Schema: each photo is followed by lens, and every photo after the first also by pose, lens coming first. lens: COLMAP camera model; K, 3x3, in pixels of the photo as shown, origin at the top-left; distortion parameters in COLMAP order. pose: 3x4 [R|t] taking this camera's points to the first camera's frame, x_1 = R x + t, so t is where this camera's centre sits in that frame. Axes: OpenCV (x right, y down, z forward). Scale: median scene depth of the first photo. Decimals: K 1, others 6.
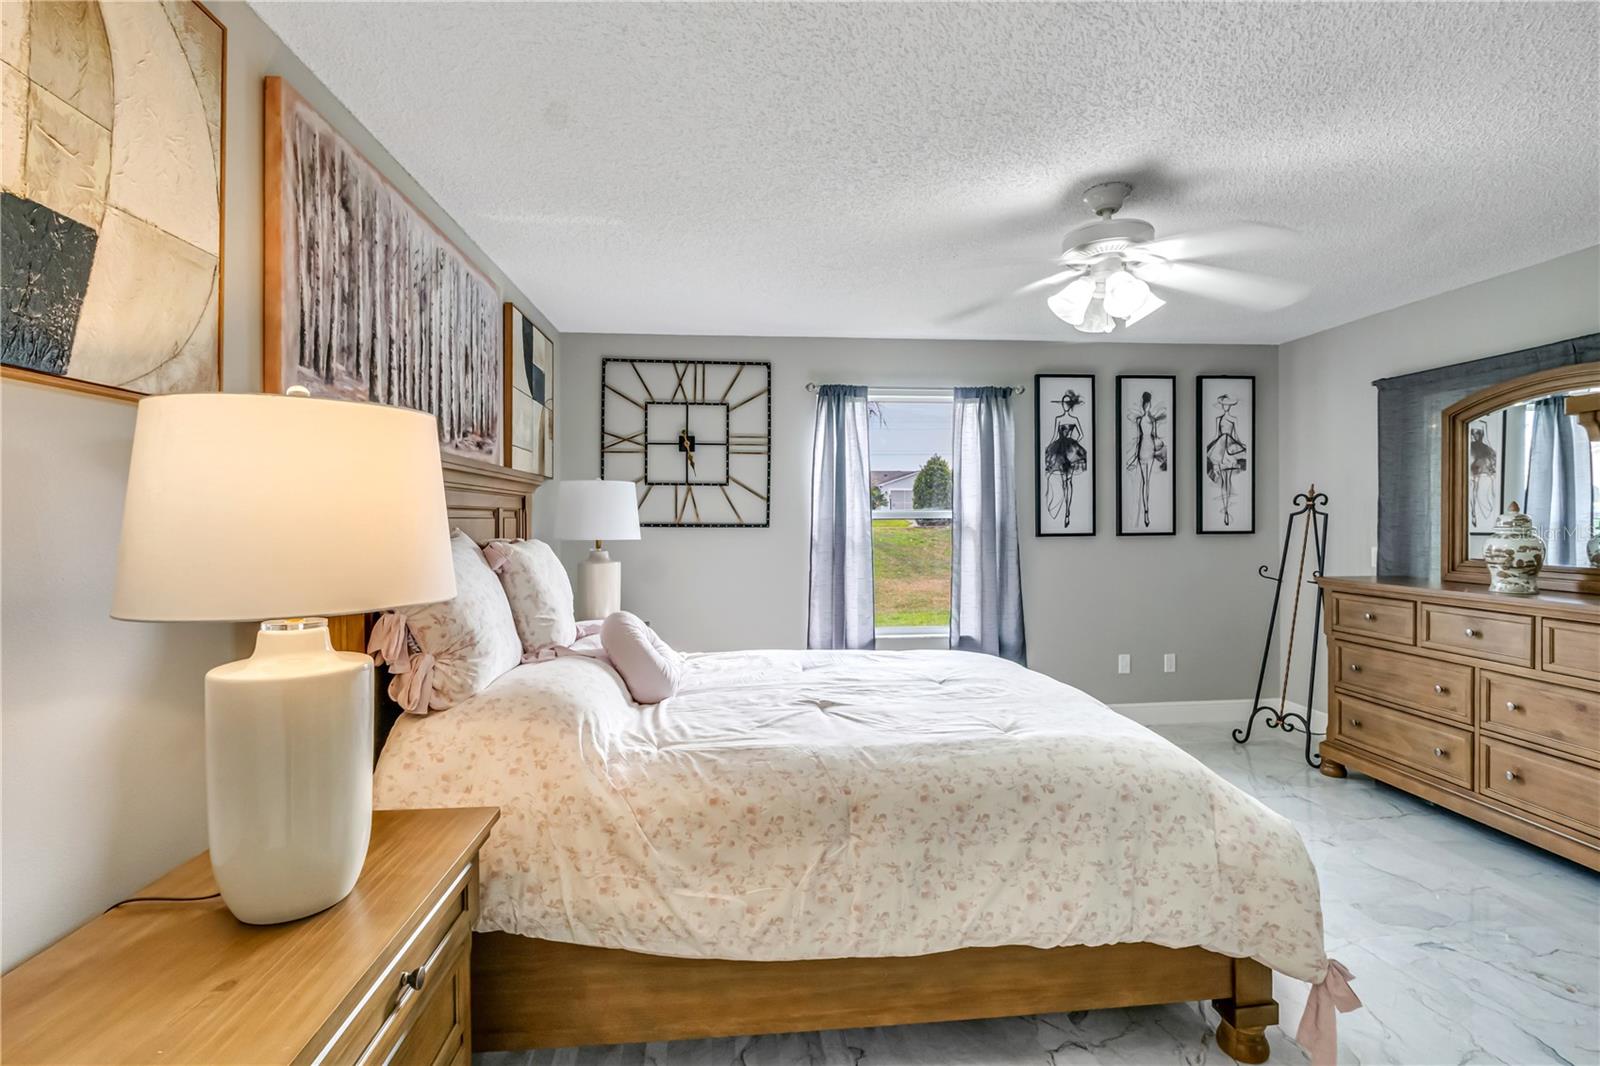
lens RADIAL K [[721.4, 0, 796.3], [0, 721.4, 514.6], [0, 0, 1]] dist [-0.013190, -0.000731]
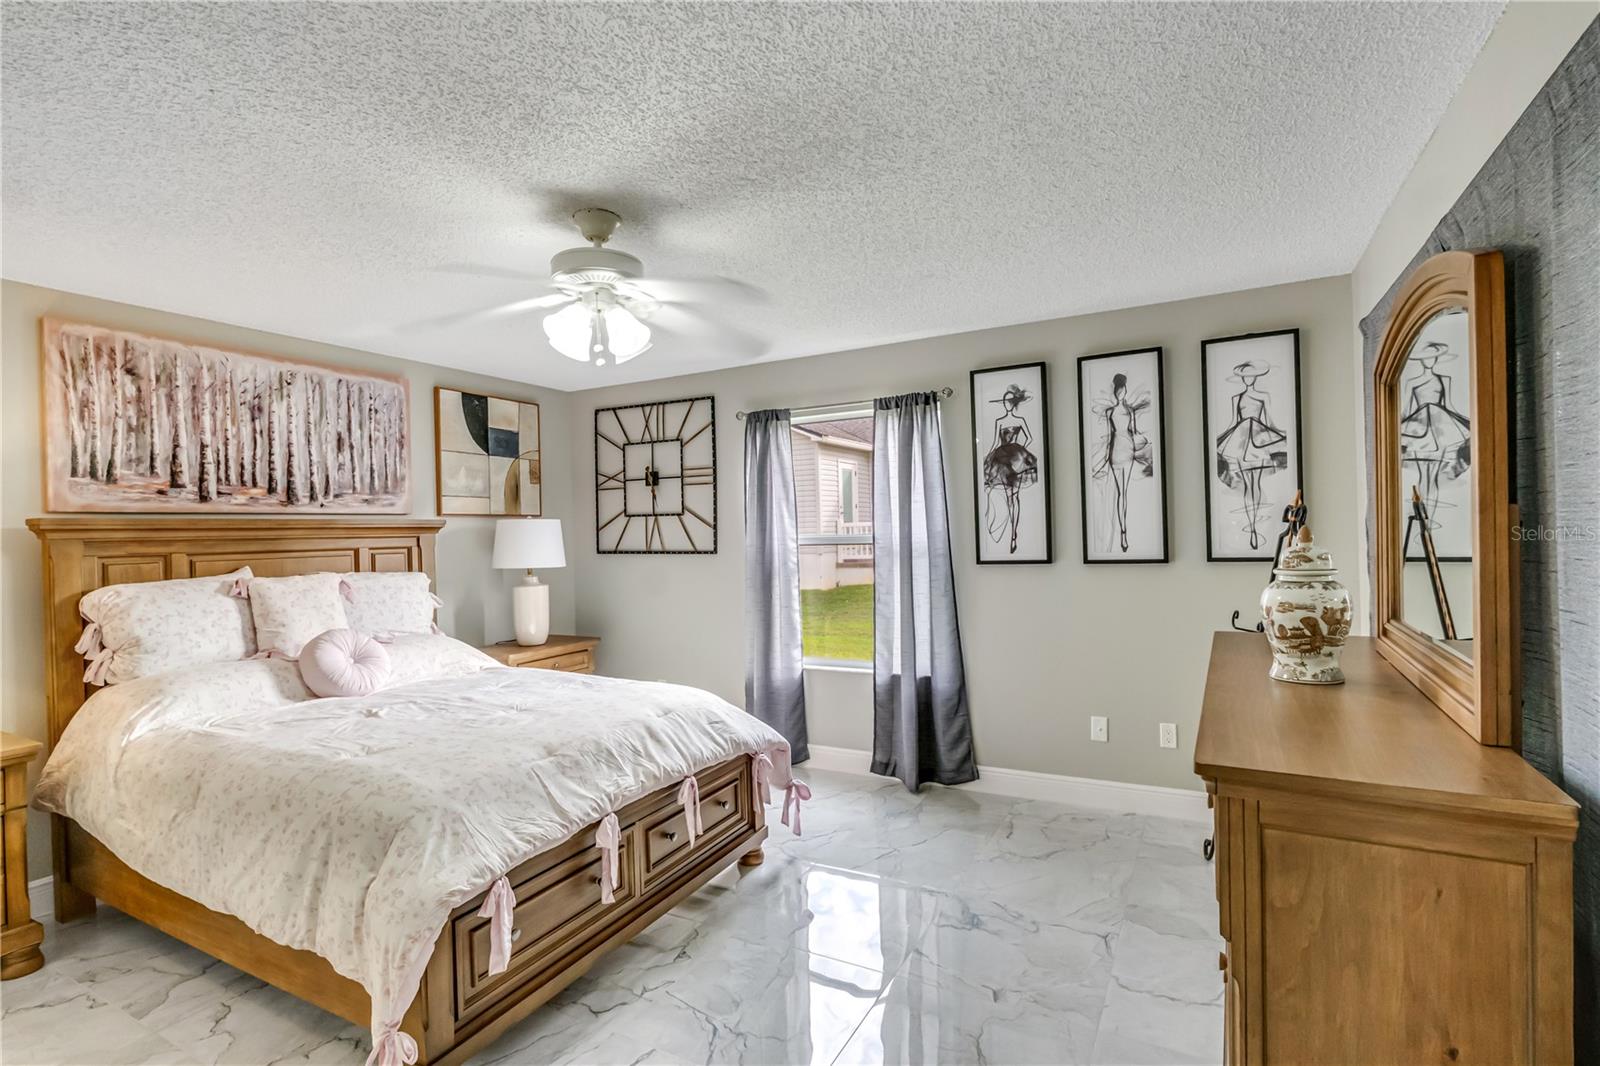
lens RADIAL K [[733.6, 0, 808.3], [0, 733.6, 530.7], [0, 0, 1]] dist [-0.012562, 0.000792]
pose [[0.842963, -0.018031, -0.537669, 0.648210], [0.023365, 0.999722, 0.003106, -0.016212], [0.537464, -0.015181, 0.843150, 0.178092]]
